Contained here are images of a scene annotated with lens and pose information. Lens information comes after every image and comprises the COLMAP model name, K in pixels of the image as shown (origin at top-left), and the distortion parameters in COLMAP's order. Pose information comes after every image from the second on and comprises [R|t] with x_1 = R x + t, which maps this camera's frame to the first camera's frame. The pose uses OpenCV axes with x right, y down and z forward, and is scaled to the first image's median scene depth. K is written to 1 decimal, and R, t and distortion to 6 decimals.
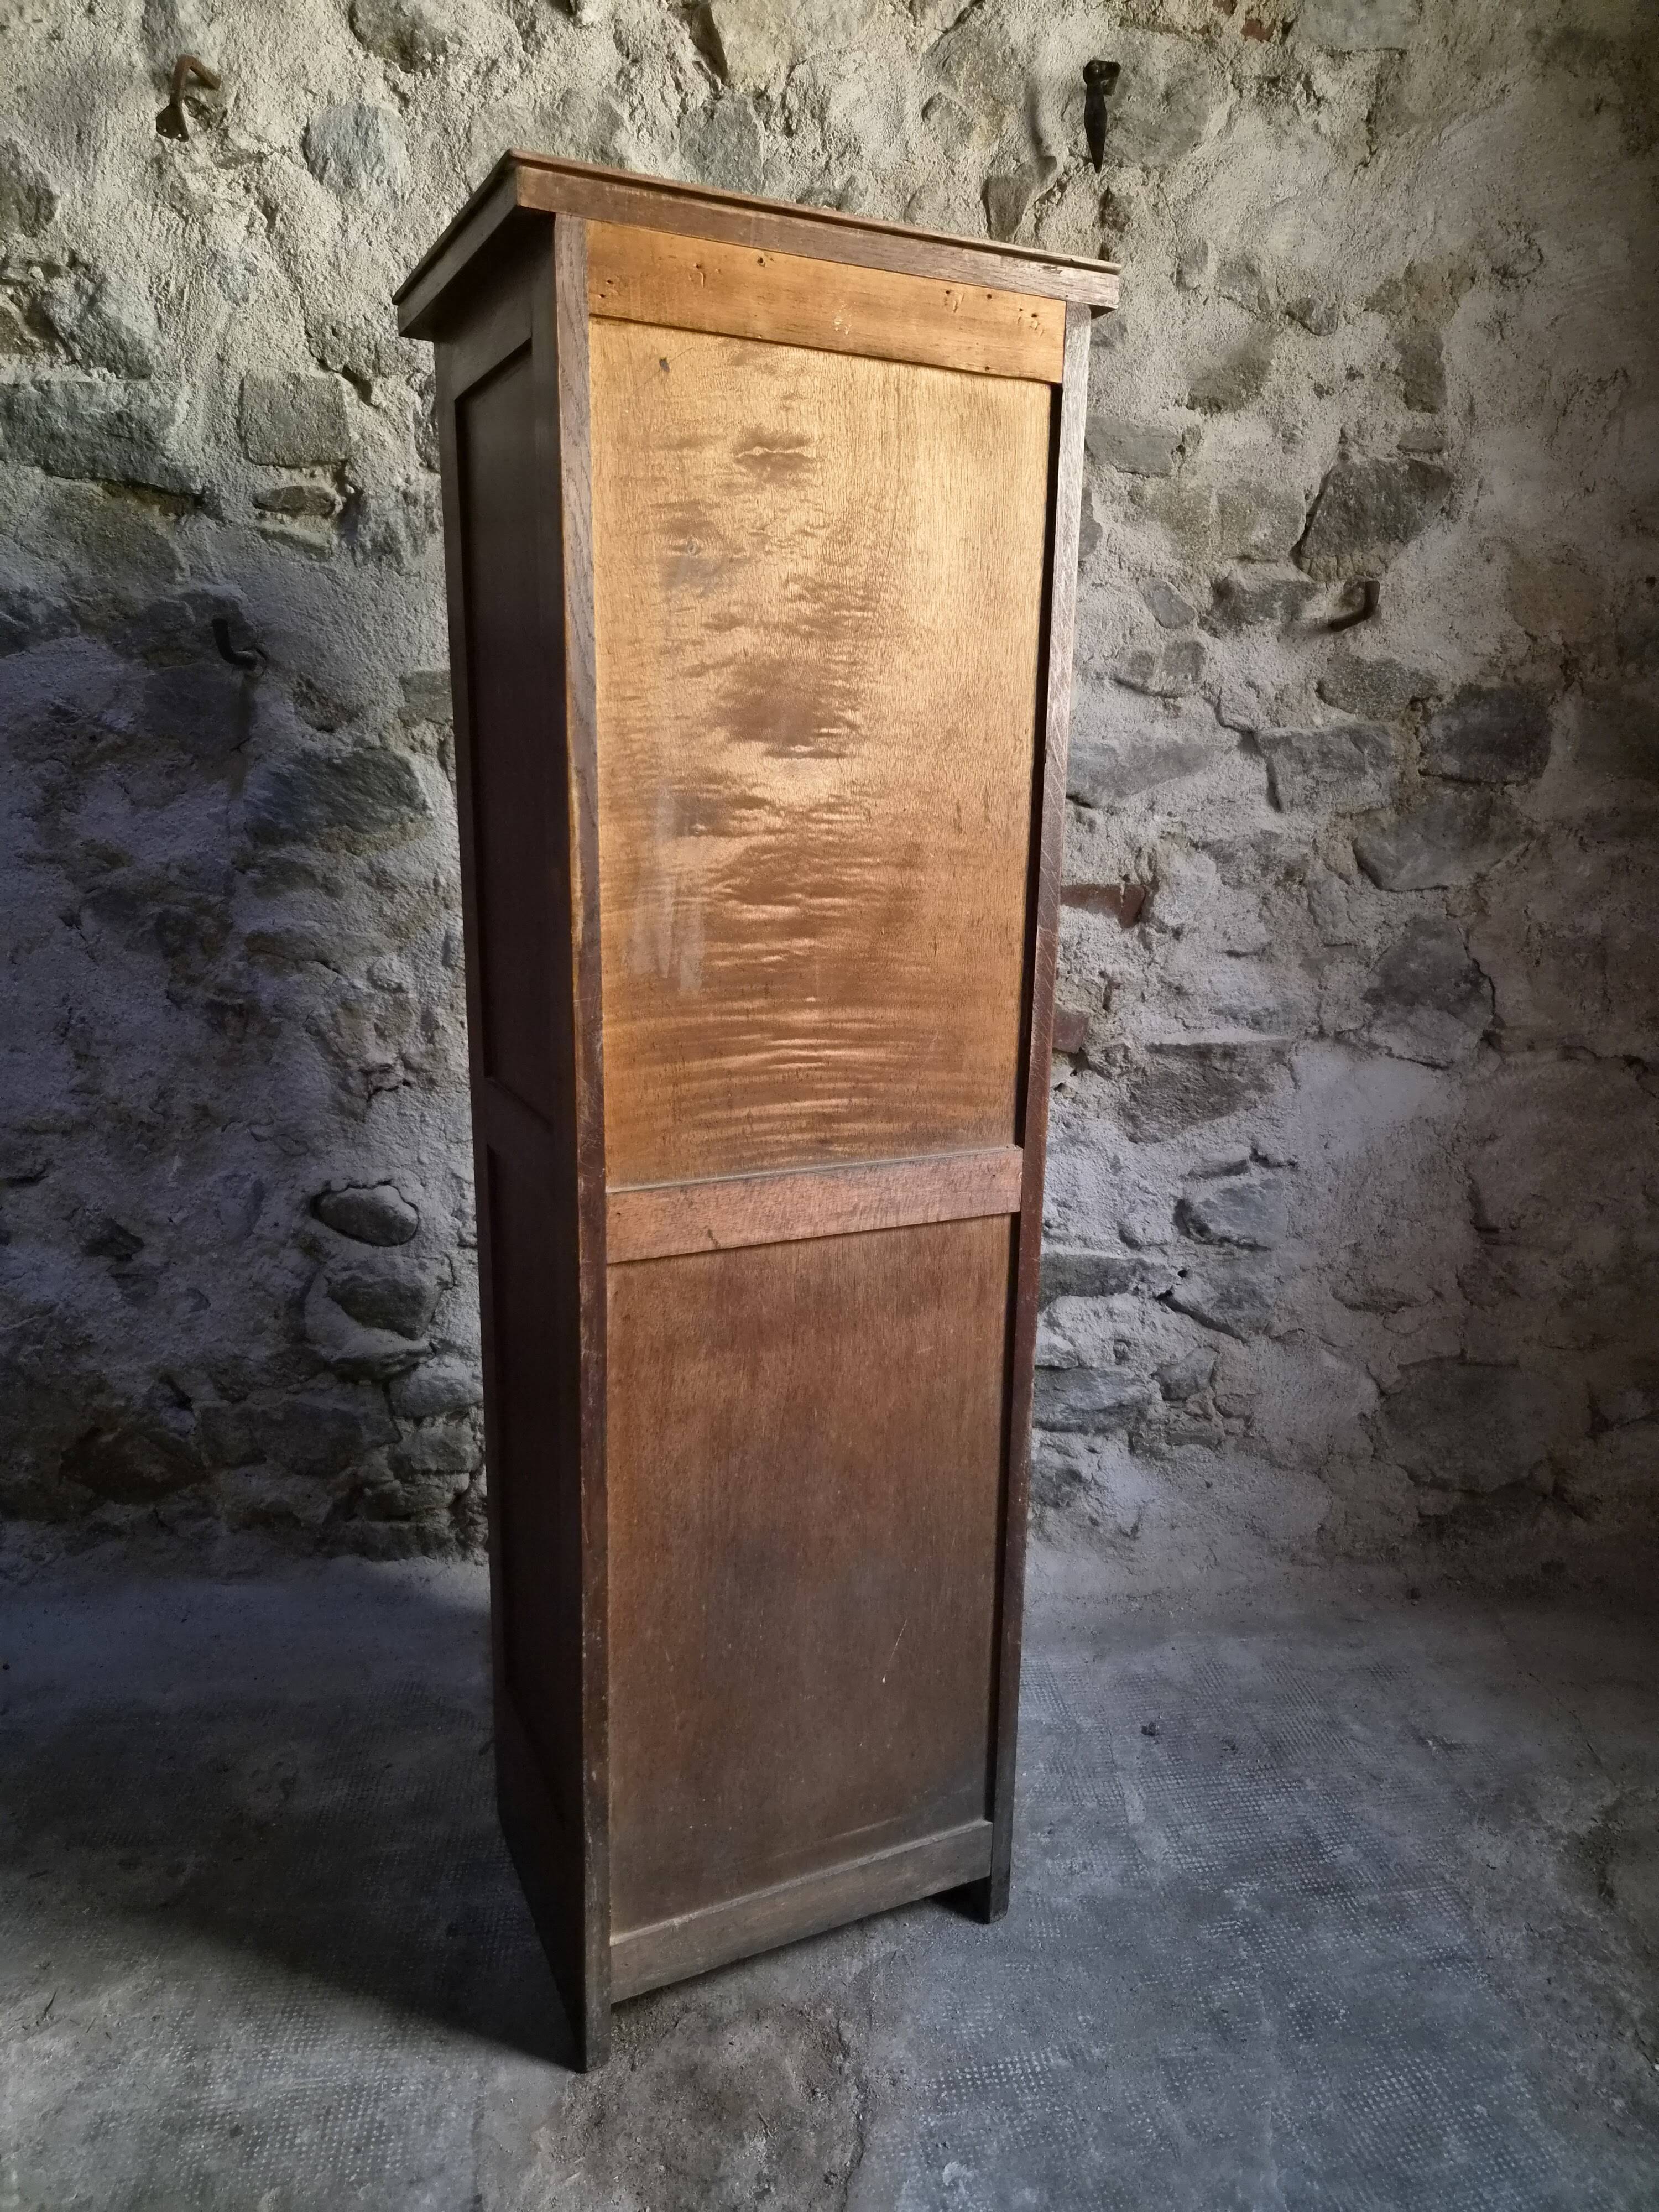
lens RADIAL K [[1483.3, 0, 833.9], [0, 1483.3, 1088.3], [0, 0, 1]] dist [0.073291, -0.056430]
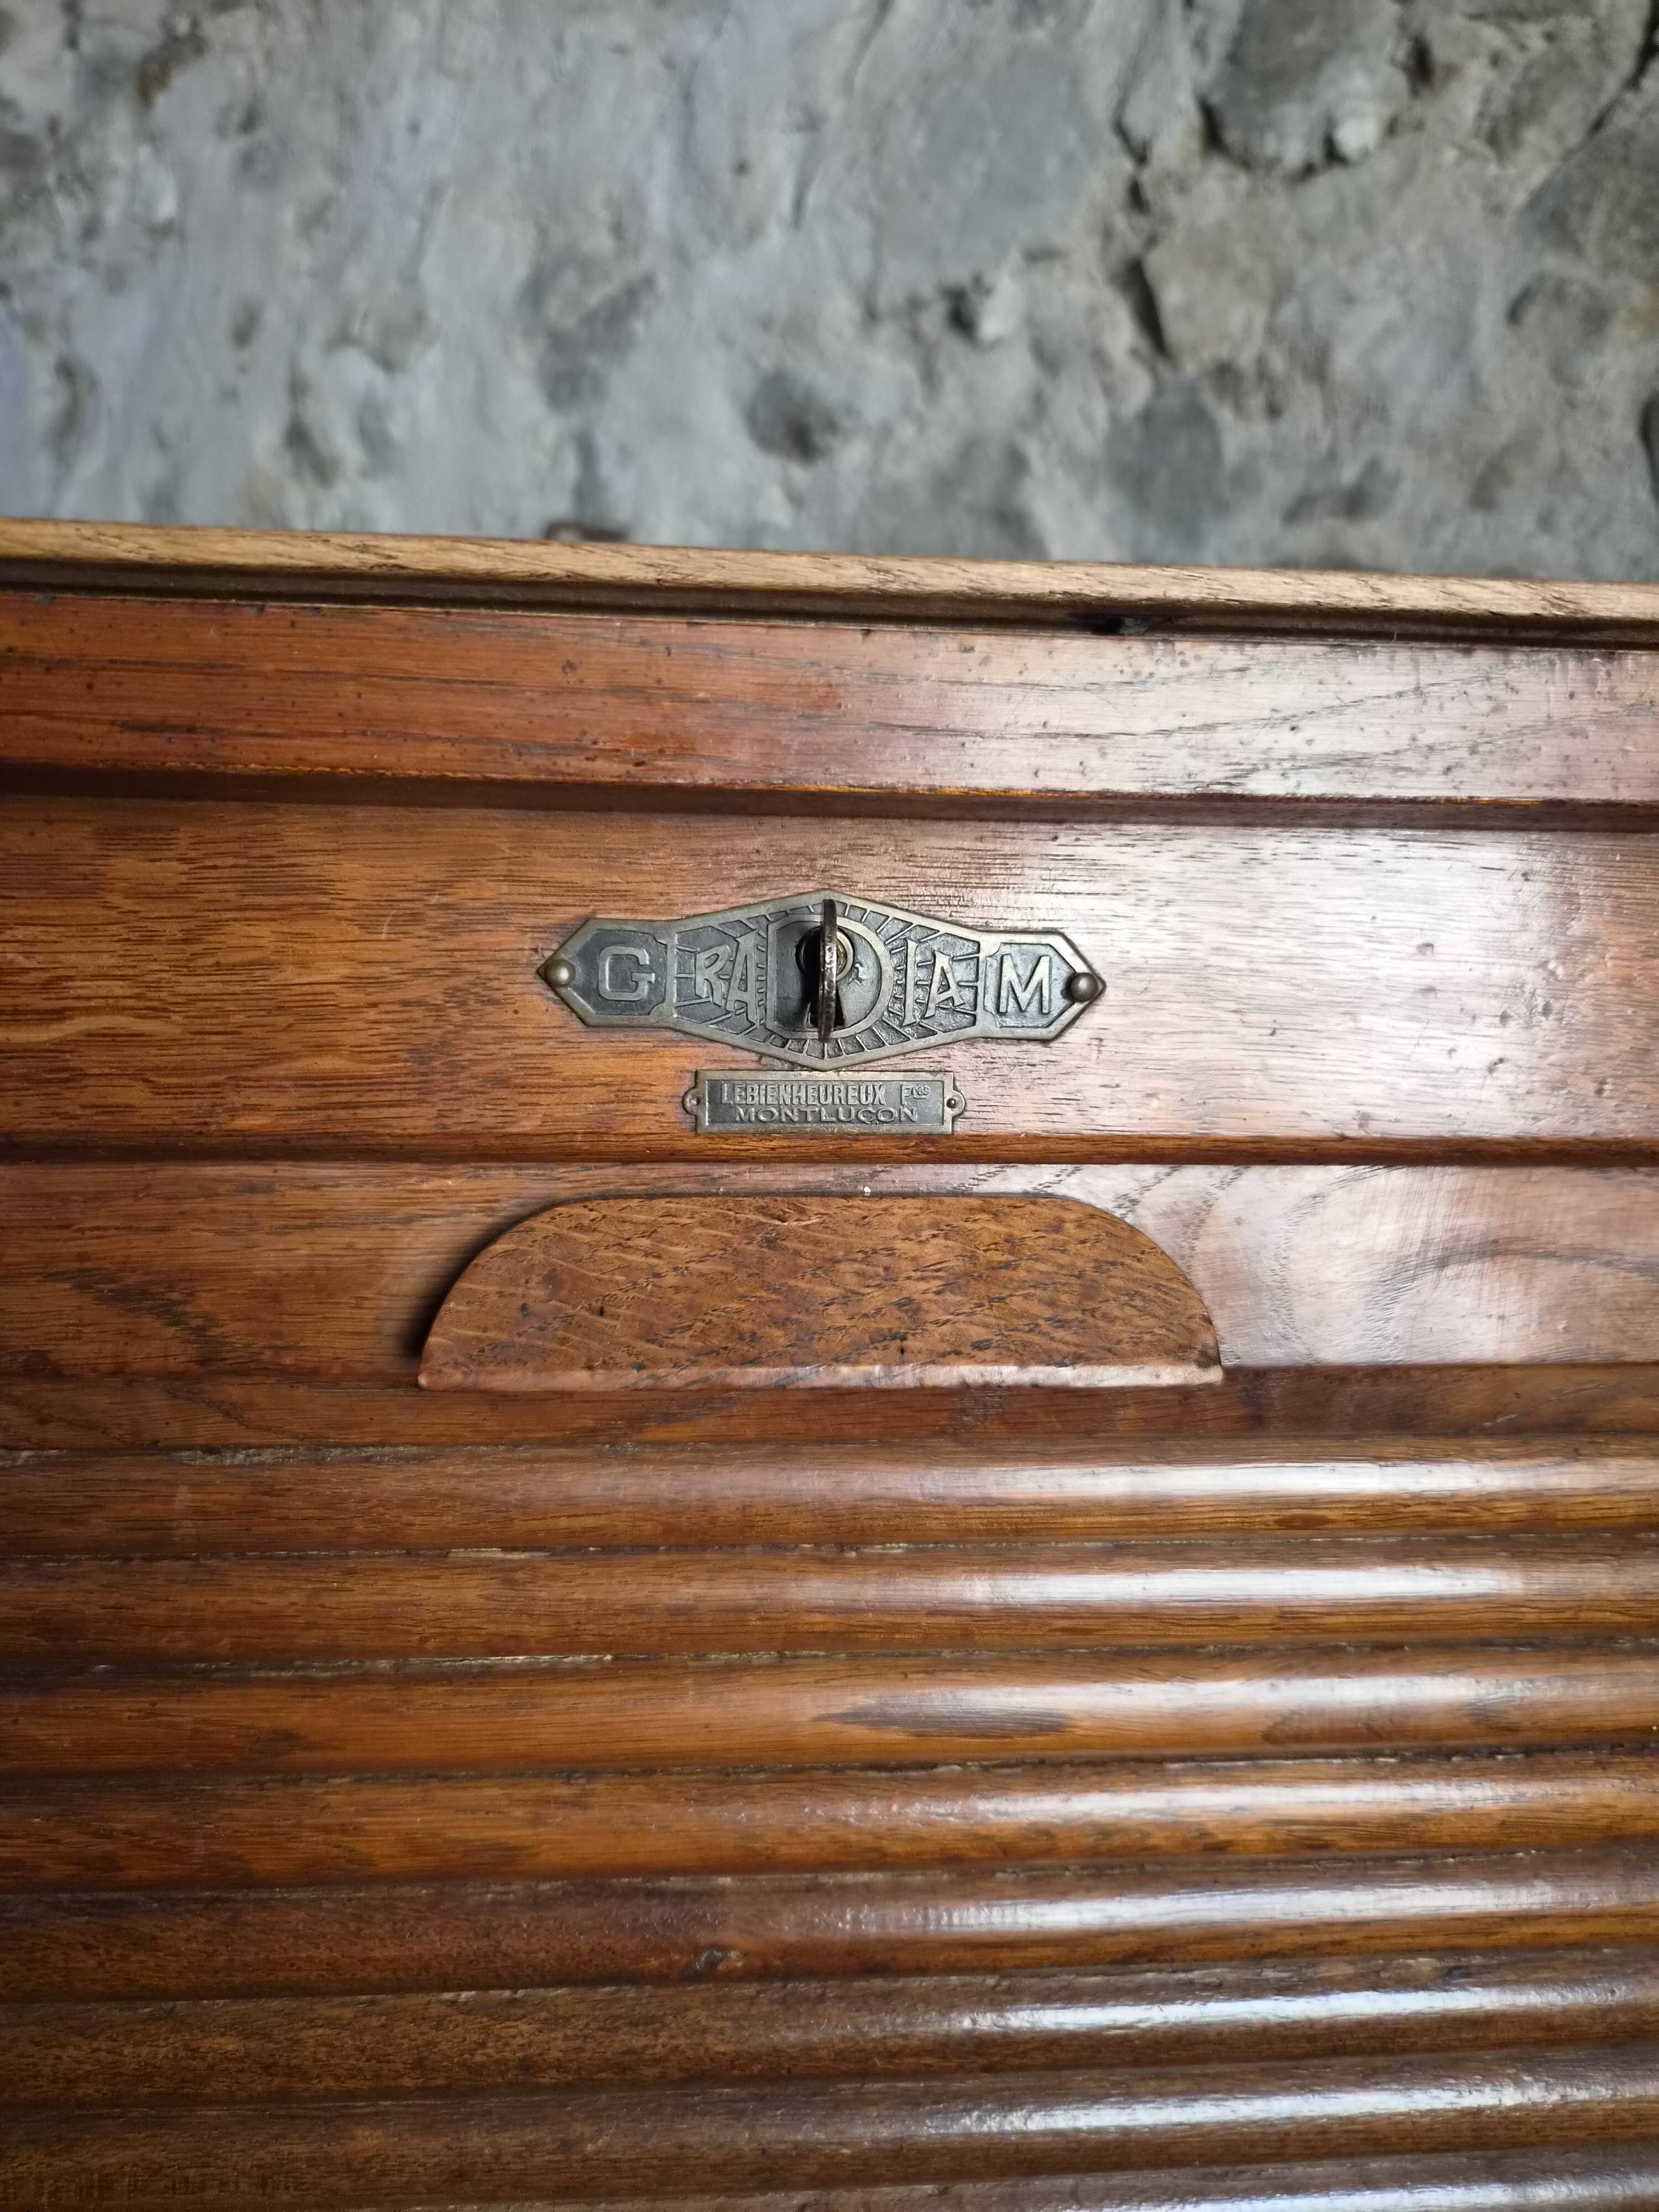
lens RADIAL K [[1511.1, 0, 840.4], [0, 1511.1, 1096.4], [0, 0, 1]] dist [0.058244, -0.051936]
pose [[0.741042, 0.054147, -0.669272, 0.238668], [-0.147299, 0.985573, -0.083358, -0.284060], [0.655103, 0.160354, 0.738327, 0.473360]]
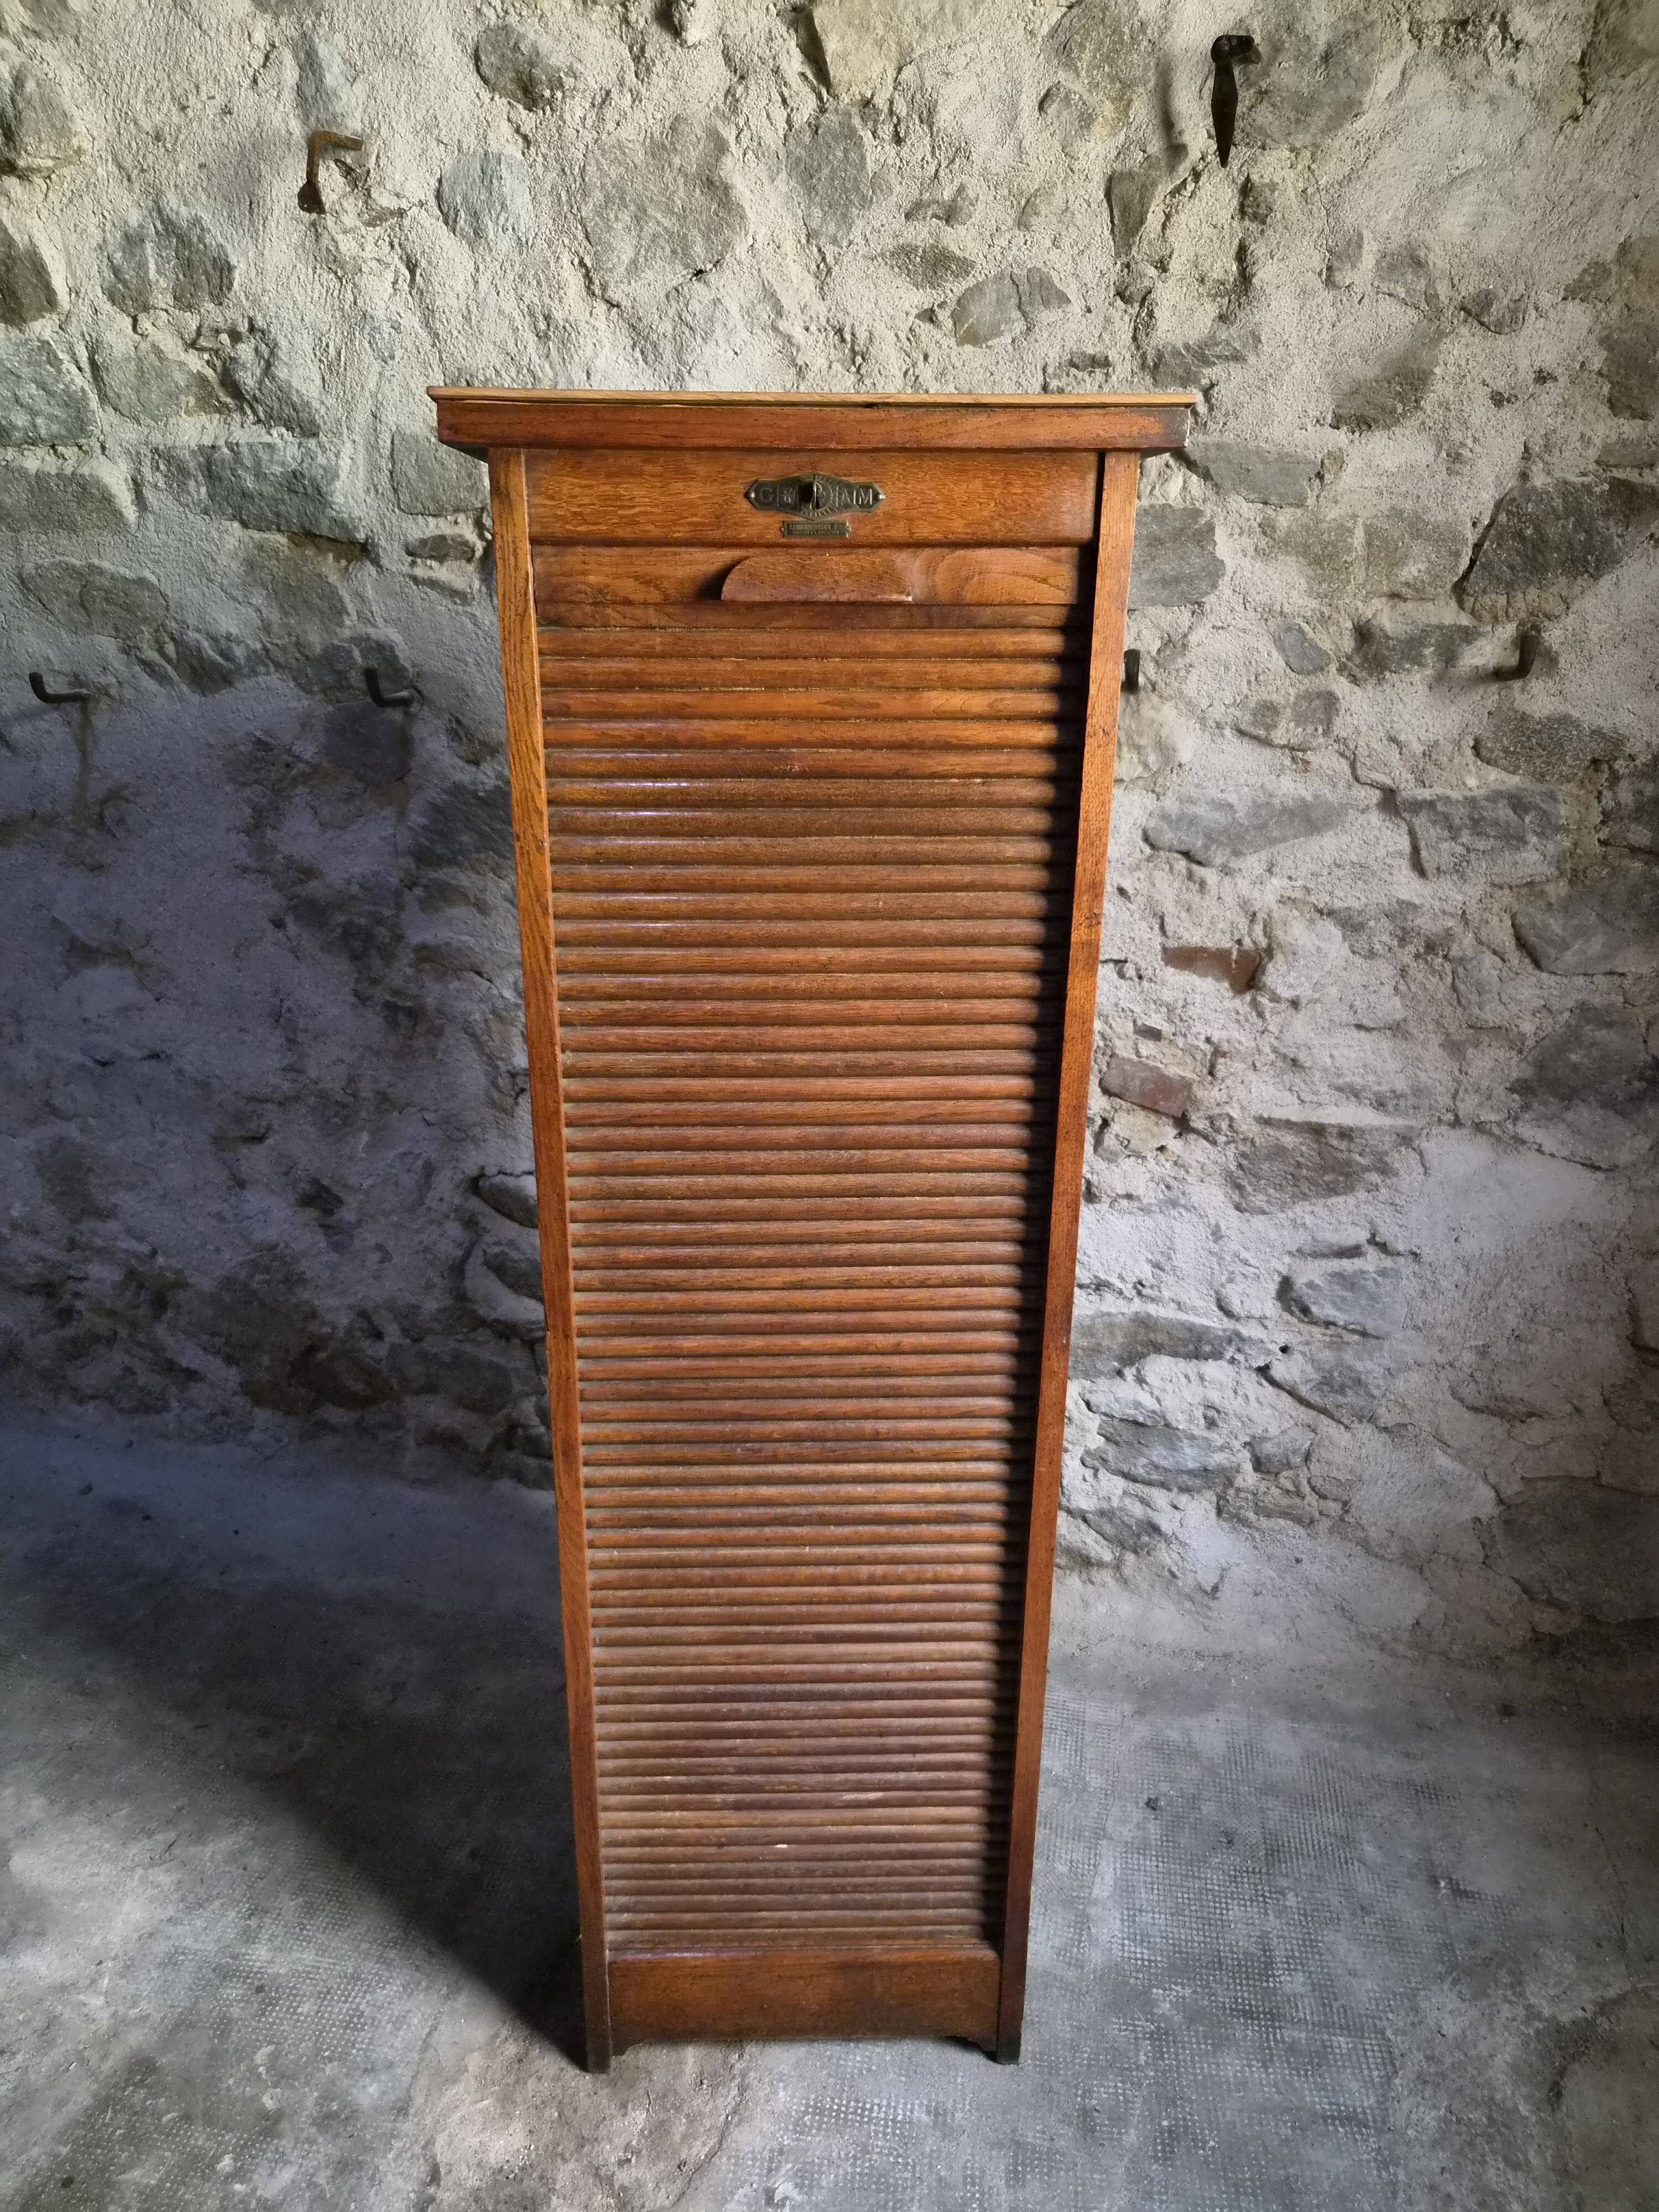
lens RADIAL K [[1495.8, 0, 823.1], [0, 1495.8, 1122.4], [0, 0, 1]] dist [0.066792, -0.051947]
pose [[0.954214, 0.095450, -0.283486, 0.235559], [-0.054505, 0.987338, 0.148972, -0.163043], [0.294116, -0.126700, 0.947335, 0.021210]]
